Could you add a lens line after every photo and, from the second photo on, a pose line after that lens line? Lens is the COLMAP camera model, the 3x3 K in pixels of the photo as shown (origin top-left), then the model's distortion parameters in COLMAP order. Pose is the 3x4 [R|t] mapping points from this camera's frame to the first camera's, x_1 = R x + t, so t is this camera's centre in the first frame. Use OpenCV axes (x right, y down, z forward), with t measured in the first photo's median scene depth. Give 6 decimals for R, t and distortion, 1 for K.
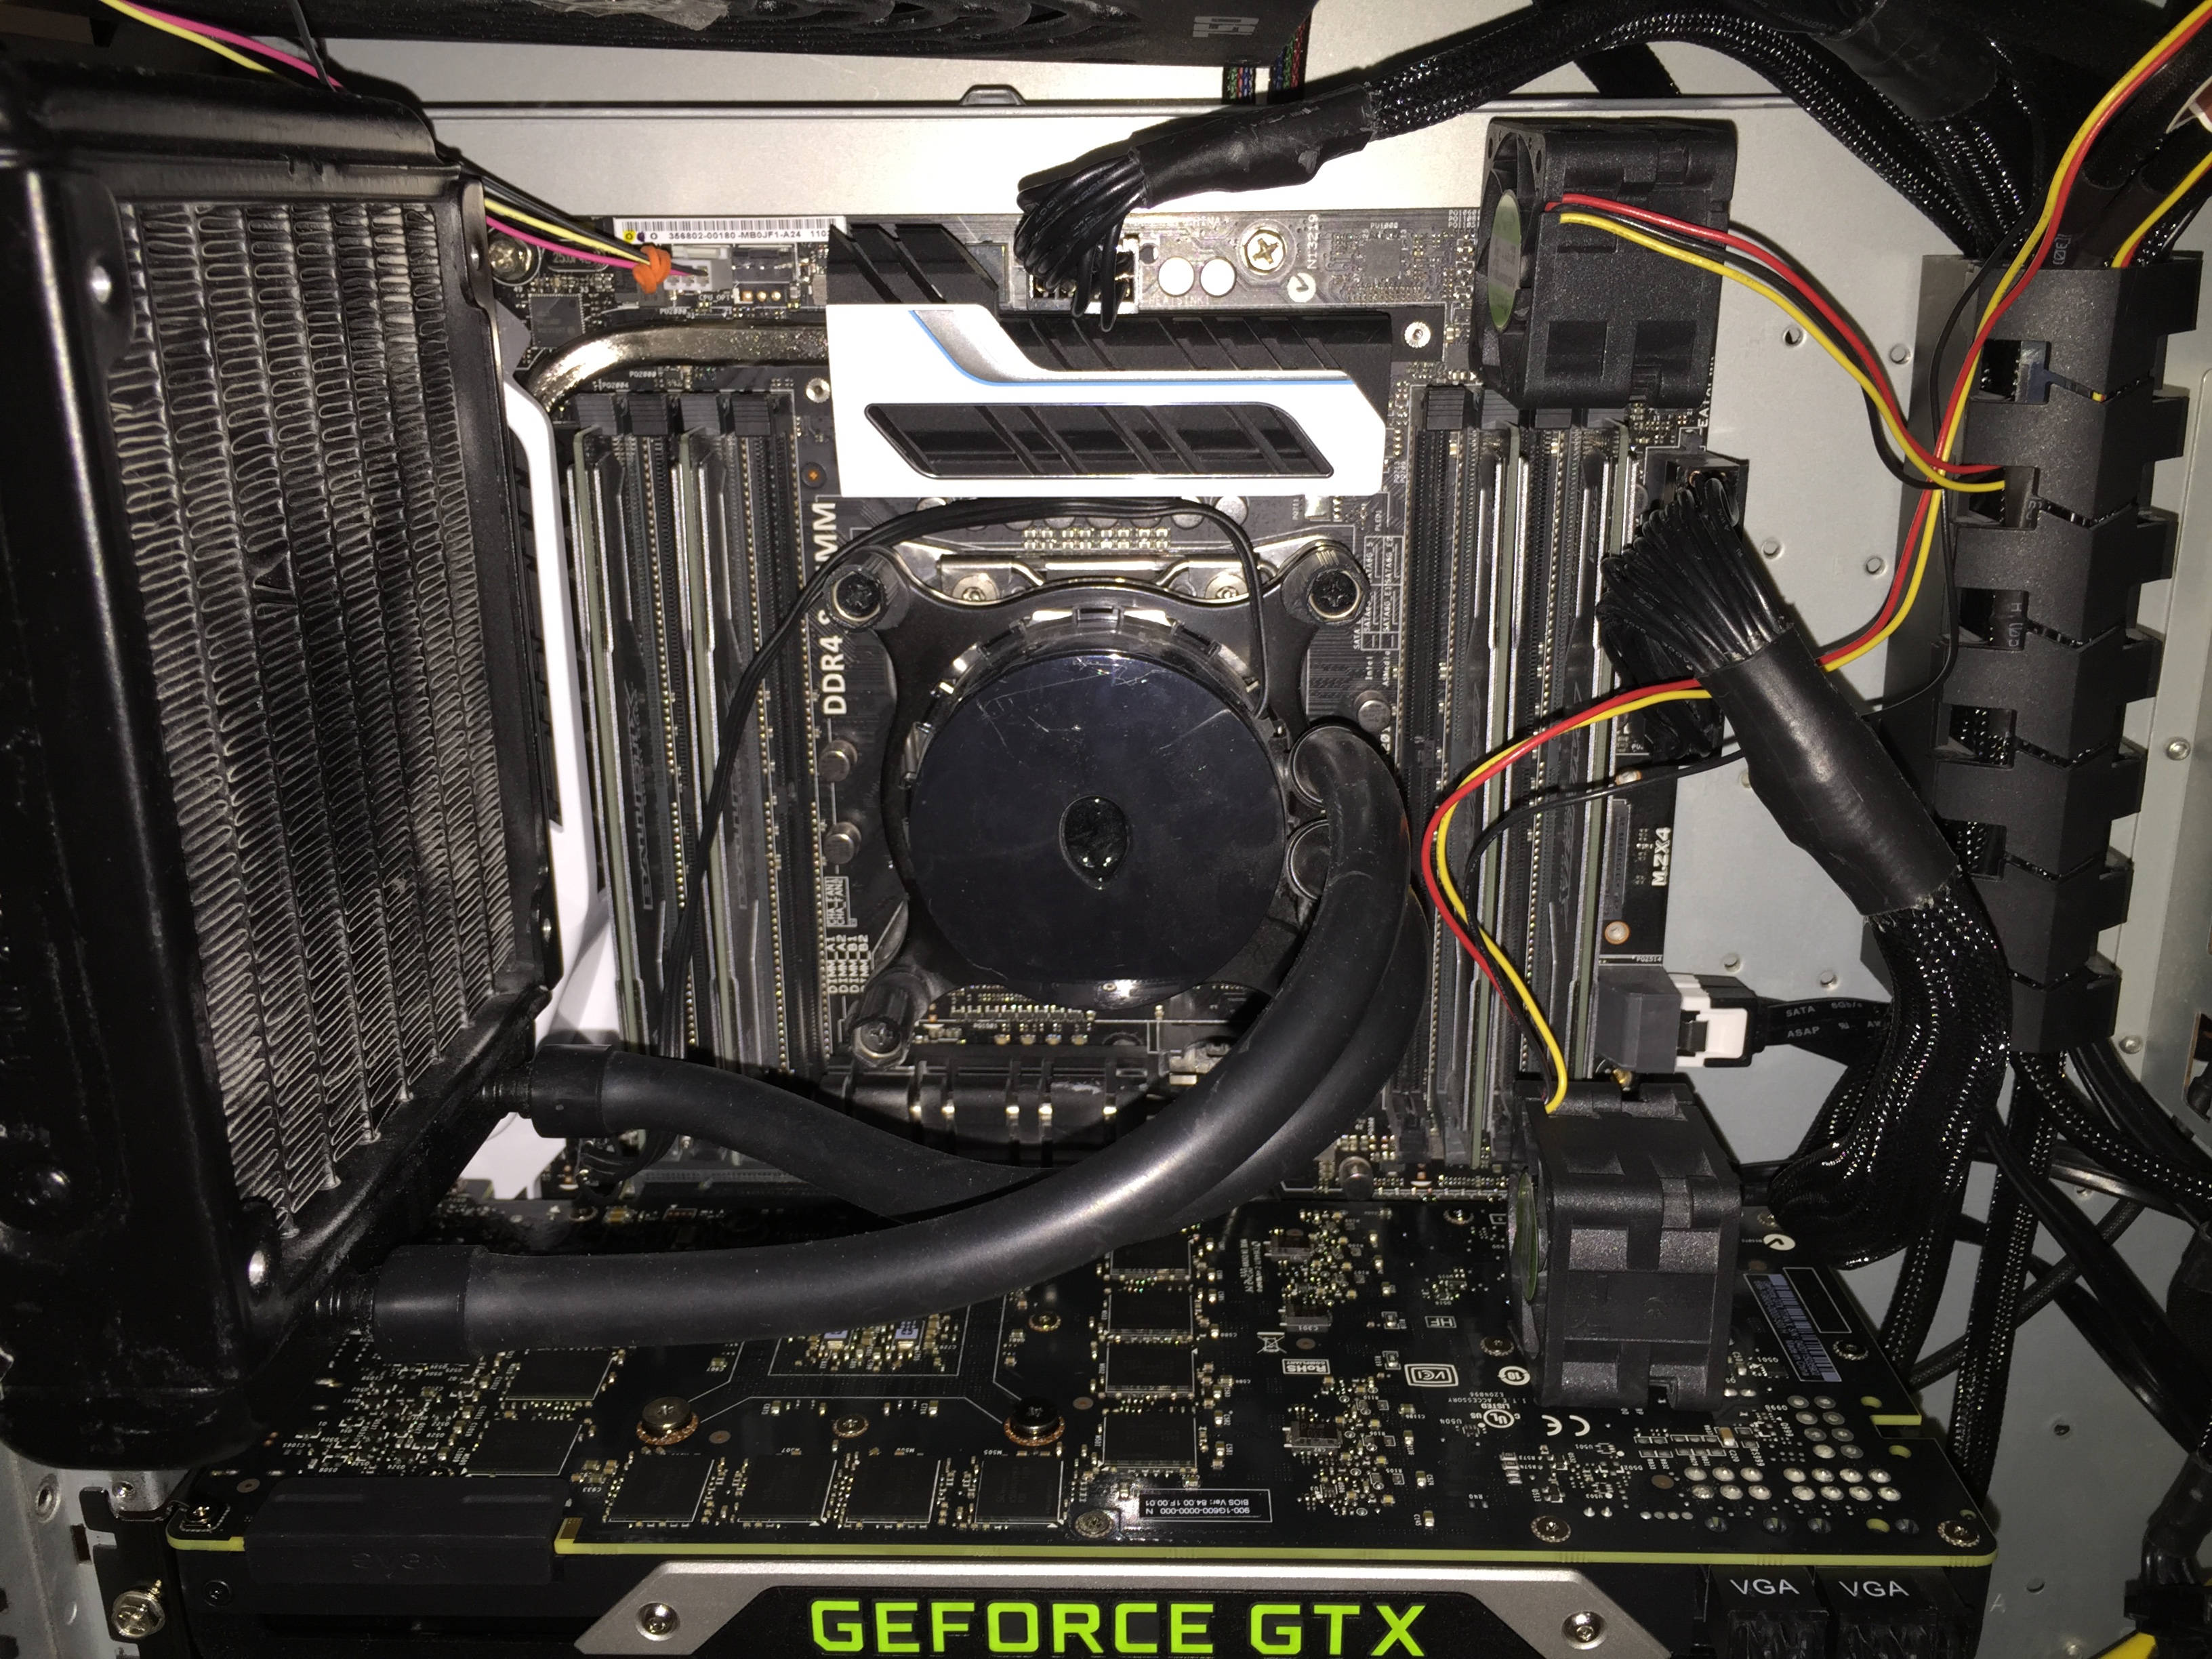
lens RADIAL K [[1930.9, 0, 1099.0], [0, 1930.9, 822.5], [0, 0, 1]] dist [0.056648, -0.067926]
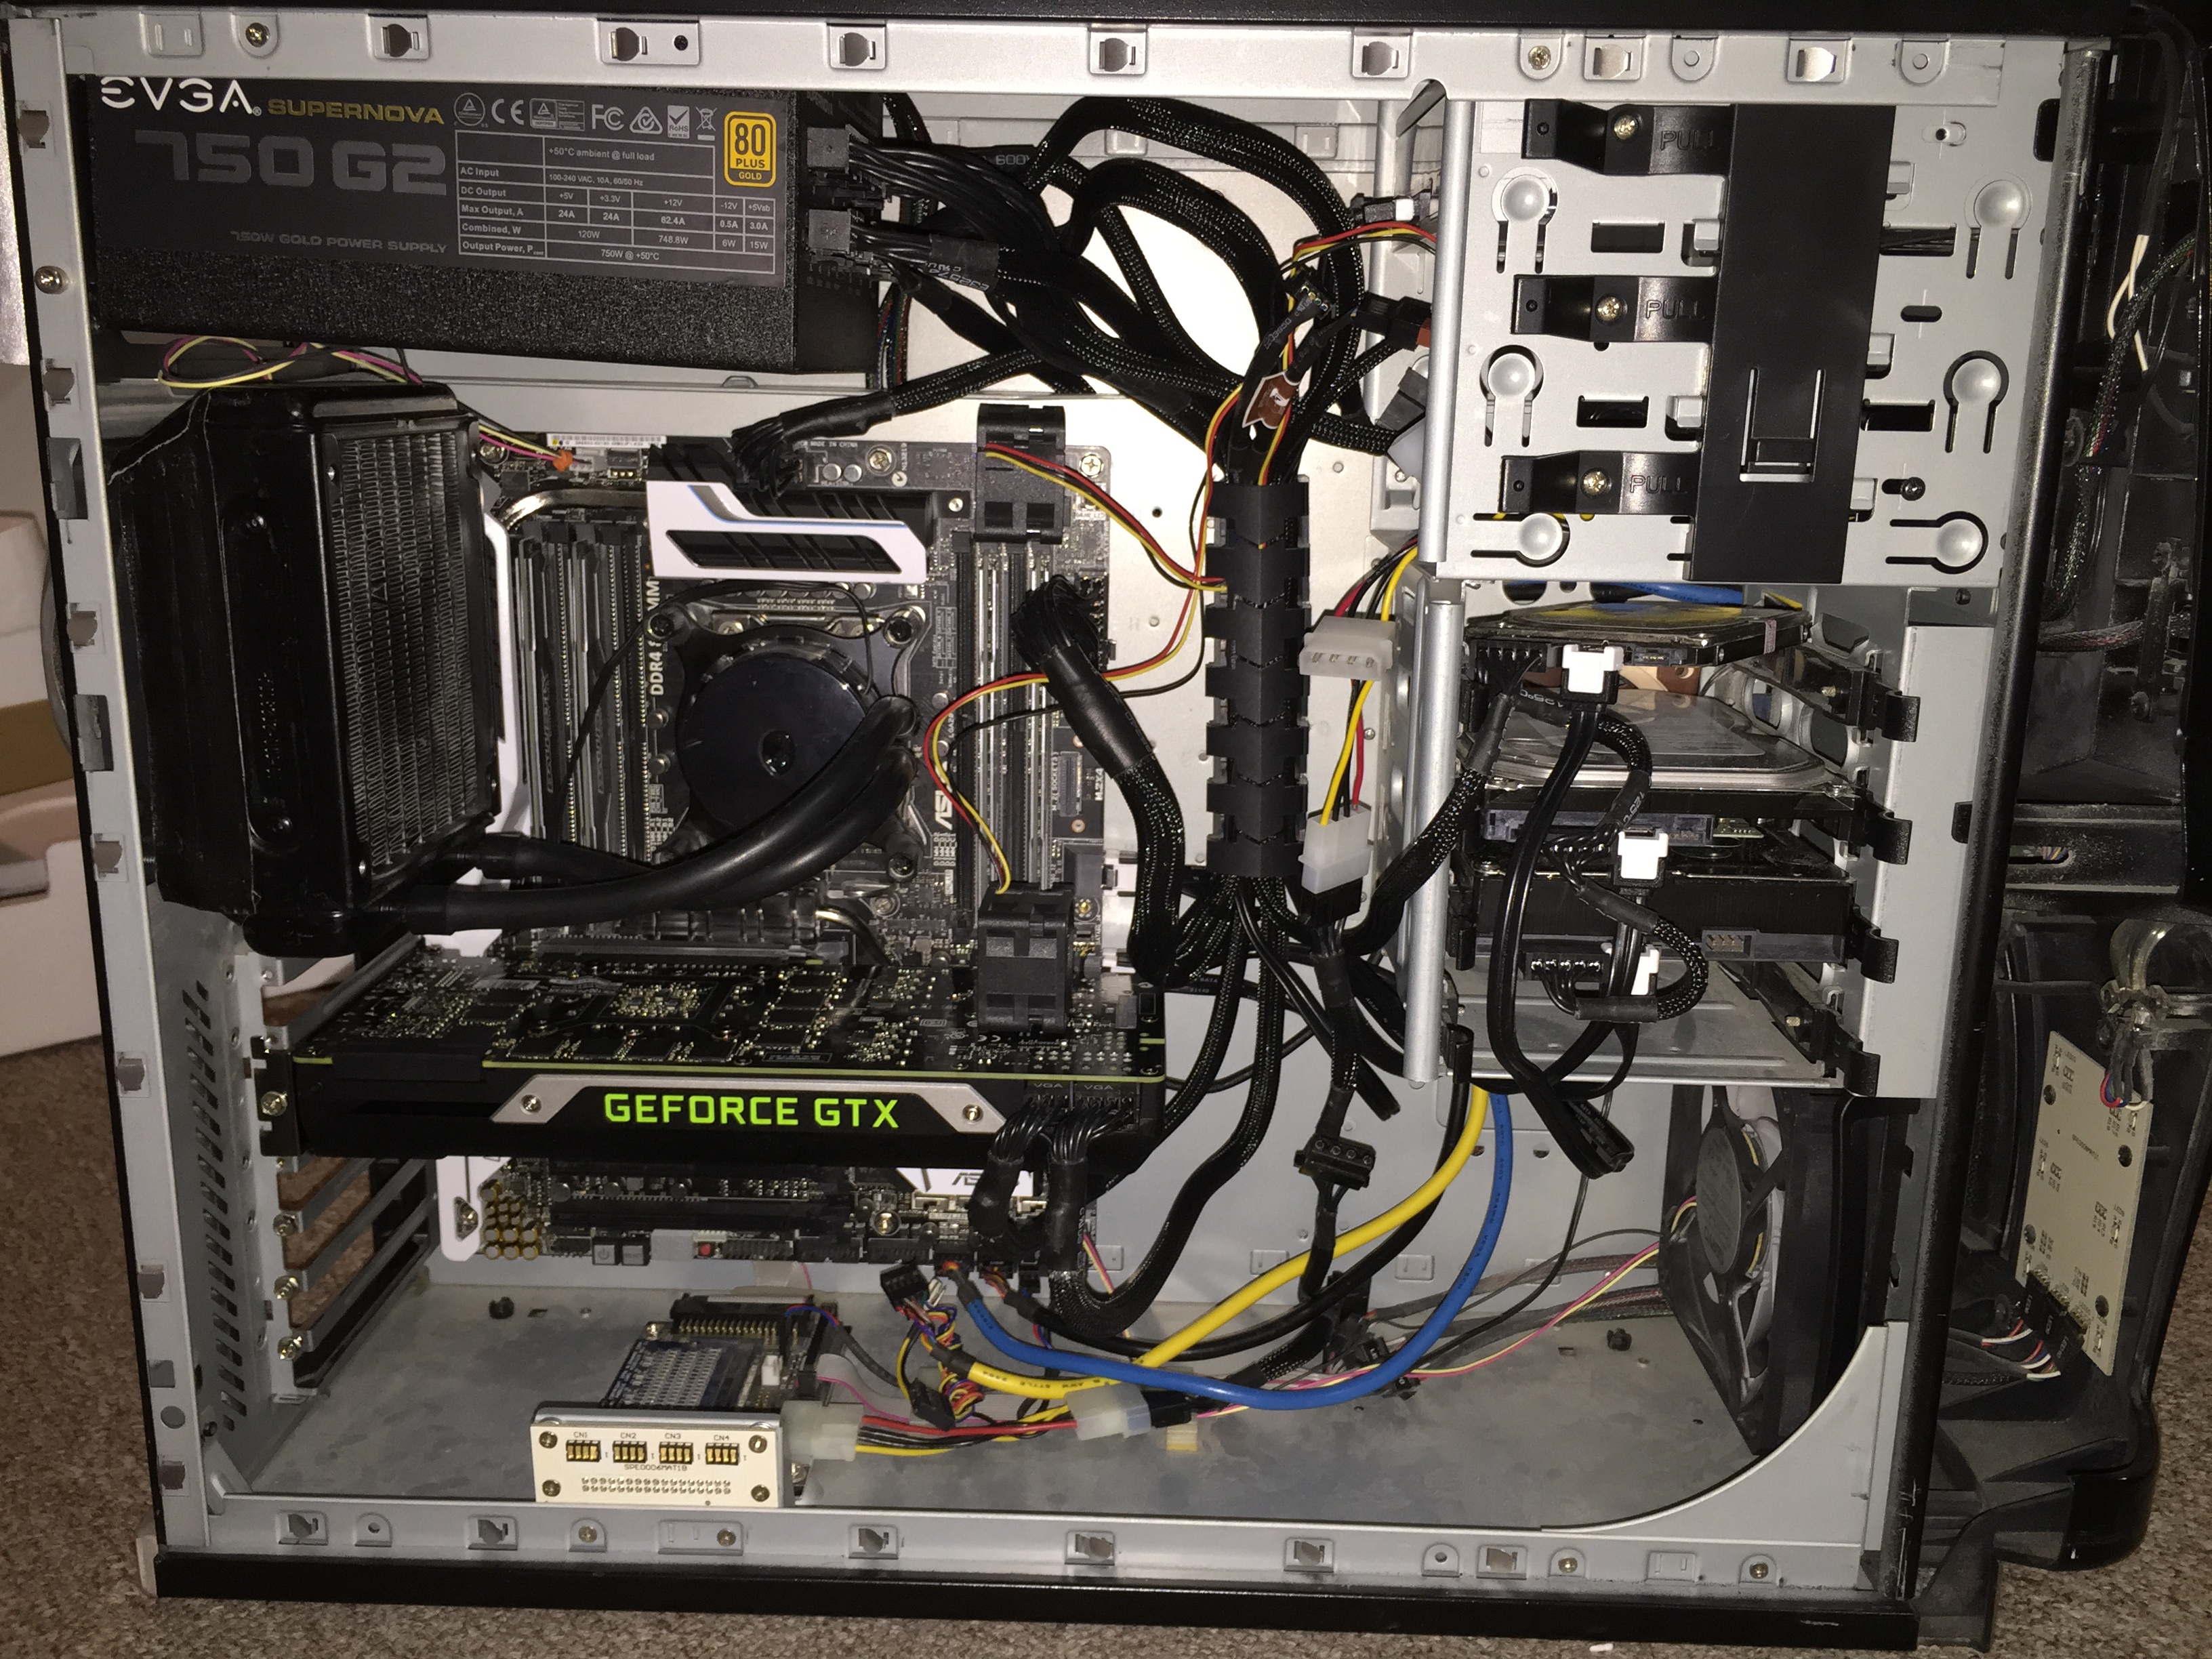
lens RADIAL K [[1930.9, 0, 1116.9], [0, 1930.9, 836.6], [0, 0, 1]] dist [0.056648, -0.067926]
pose [[0.999503, 0.027894, 0.014655, 0.330617], [-0.026834, 0.997315, -0.068138, 0.228730], [-0.016516, 0.067711, 0.997568, -1.005599]]
